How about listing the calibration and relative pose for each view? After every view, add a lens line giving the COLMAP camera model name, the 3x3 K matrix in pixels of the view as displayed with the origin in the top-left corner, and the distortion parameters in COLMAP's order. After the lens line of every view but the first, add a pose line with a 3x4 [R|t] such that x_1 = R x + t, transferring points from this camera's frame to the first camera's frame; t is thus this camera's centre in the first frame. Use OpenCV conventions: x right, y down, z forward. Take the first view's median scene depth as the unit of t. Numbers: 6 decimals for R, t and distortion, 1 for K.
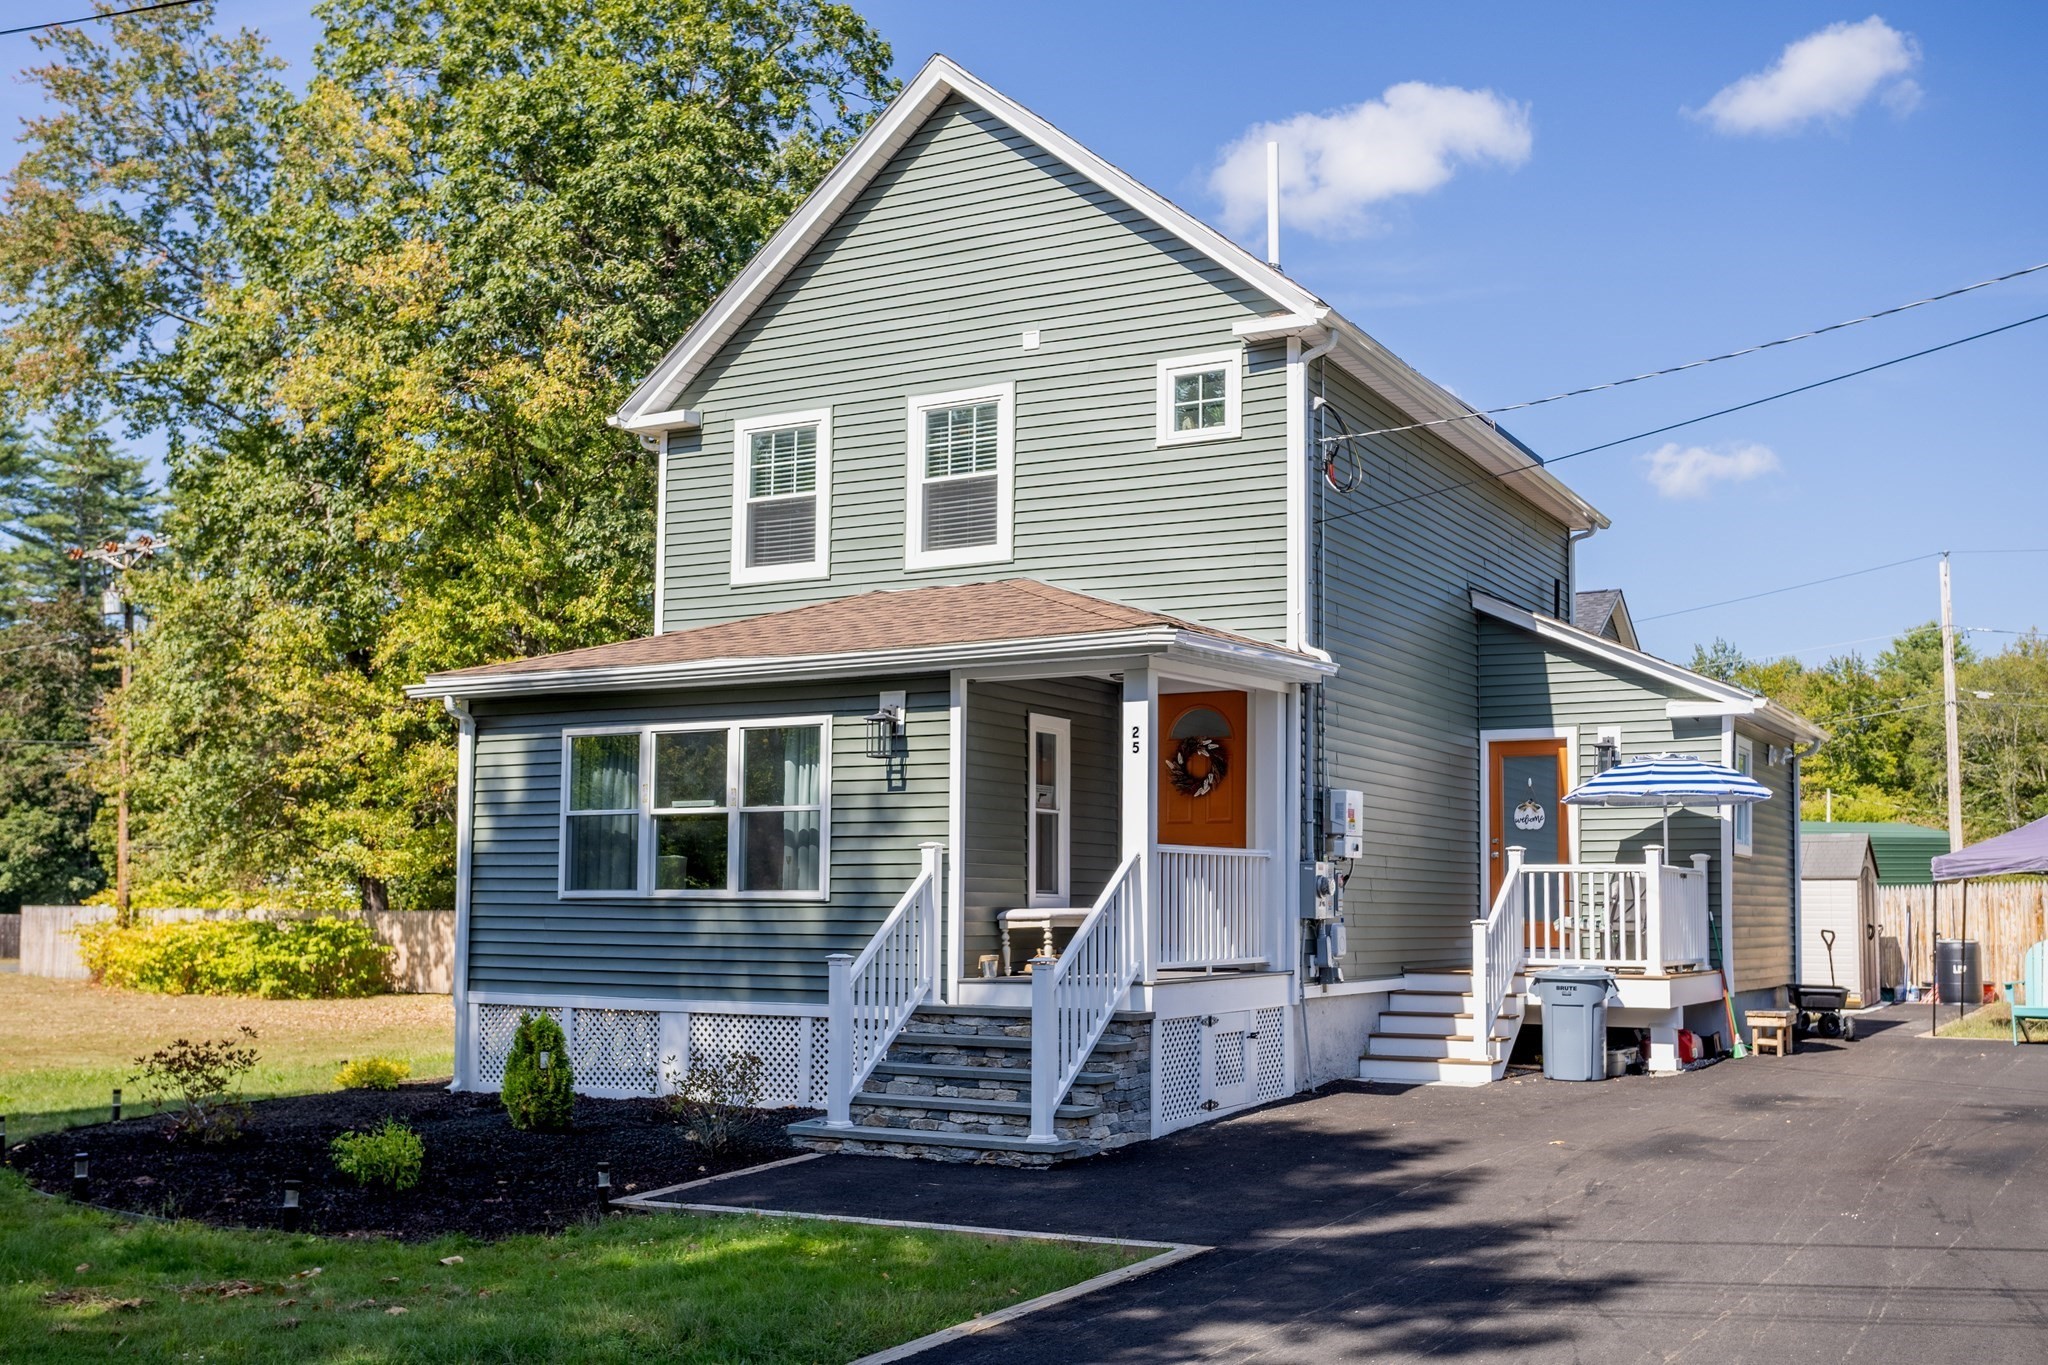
lens RADIAL K [[2002.3, 0, 1024.7], [0, 2002.3, 640.7], [0, 0, 1]] dist [0.013383, 0.002567]
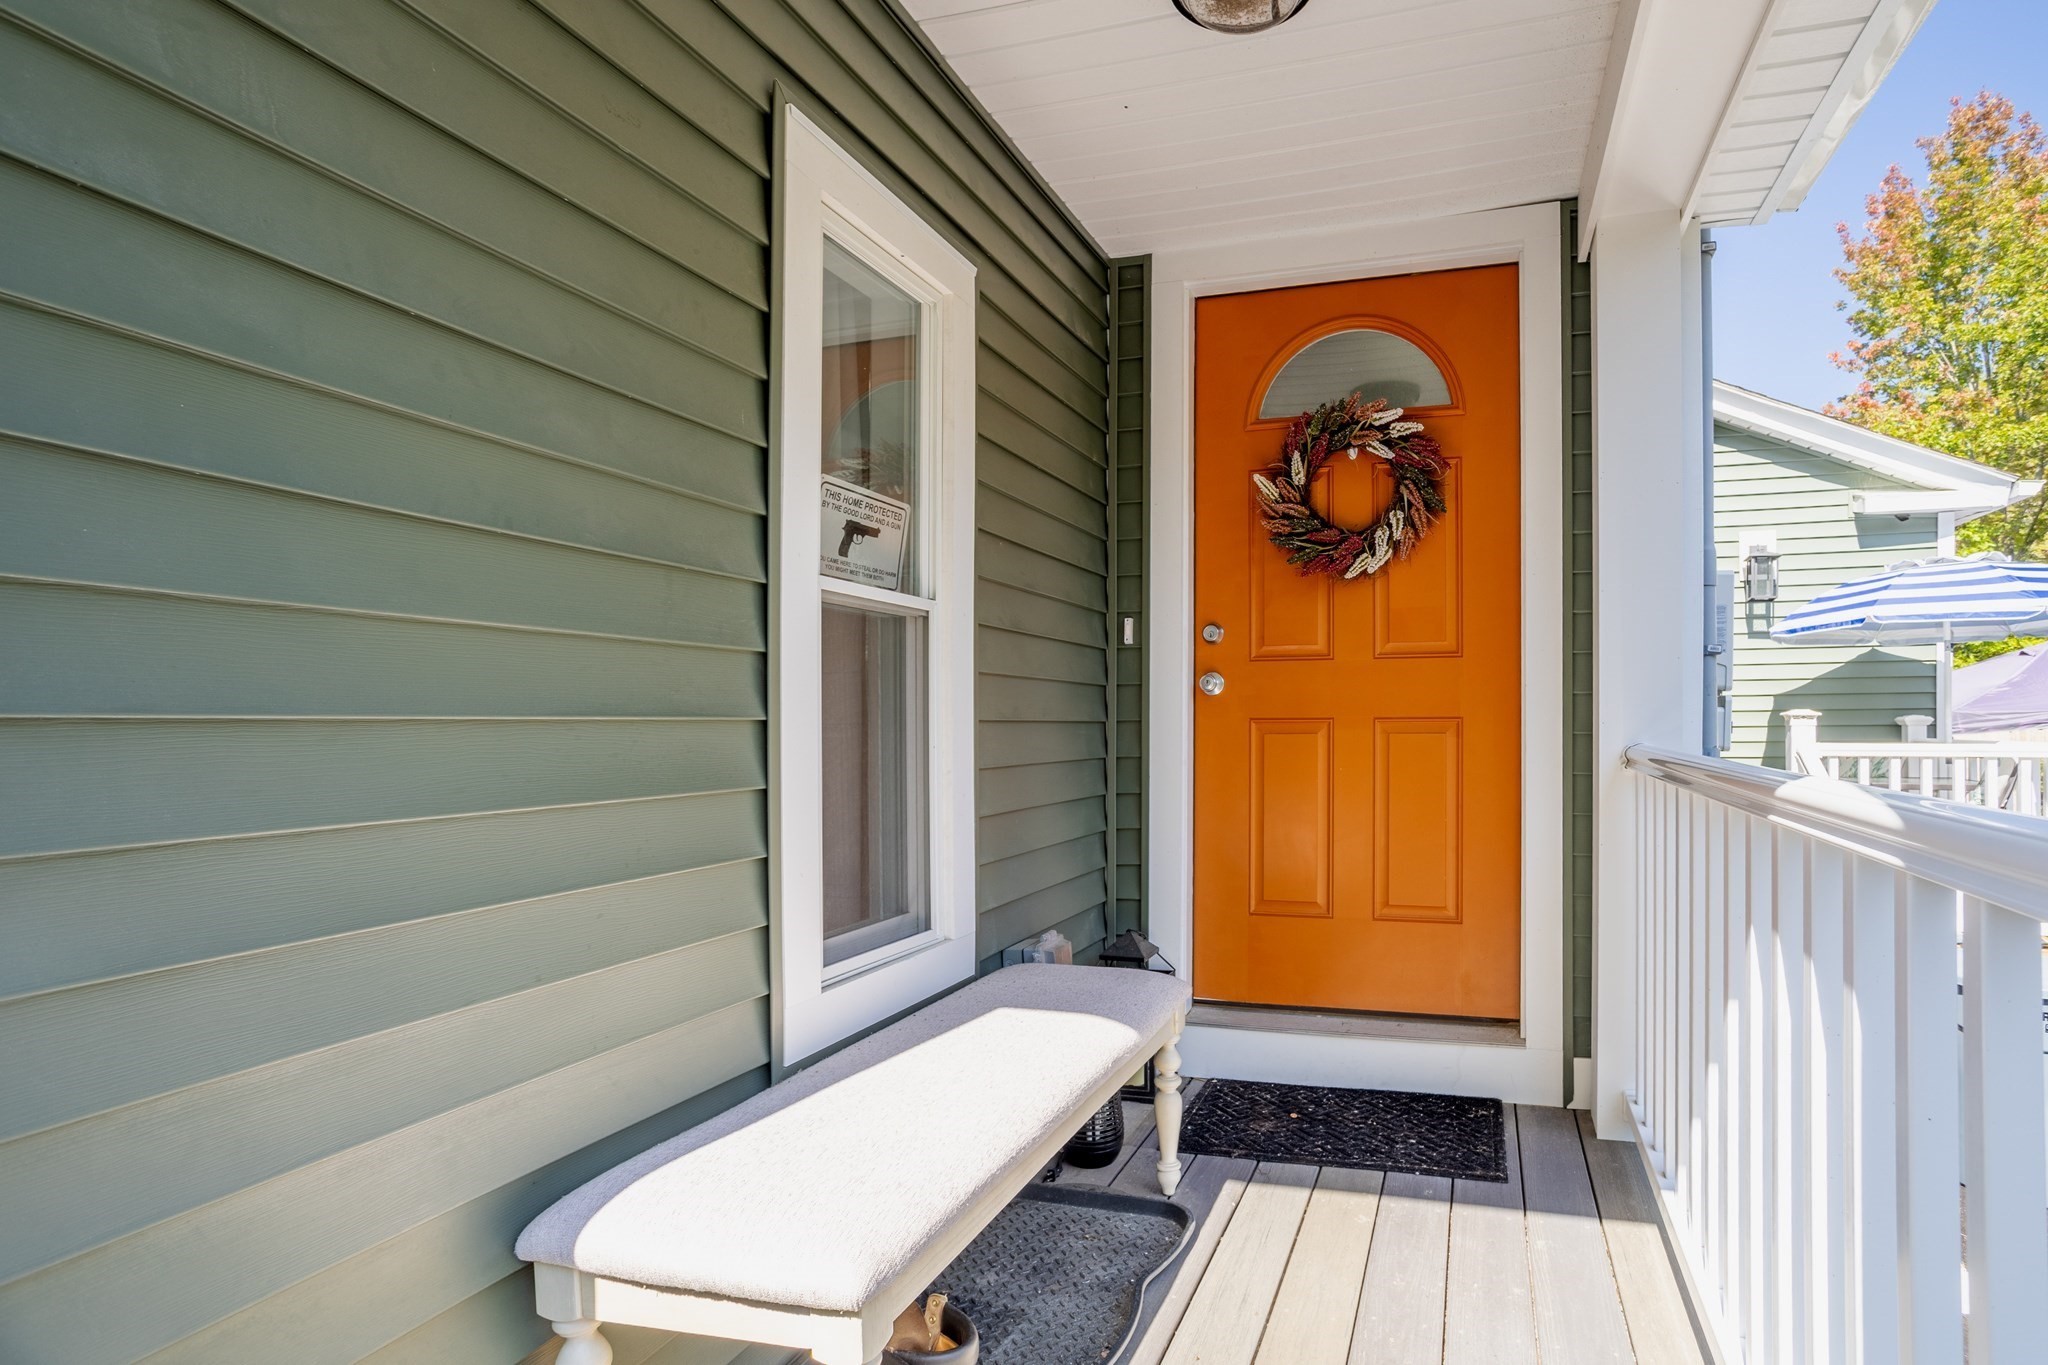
lens RADIAL K [[994.6, 0, 1035.6], [0, 994.6, 669.2], [0, 0, 1]] dist [-0.057378, 0.039679]
pose [[0.996158, 0.005658, 0.087393, 0.015986], [-0.013421, 0.995986, 0.088501, 0.068605], [-0.086541, -0.089333, 0.992235, 0.728652]]
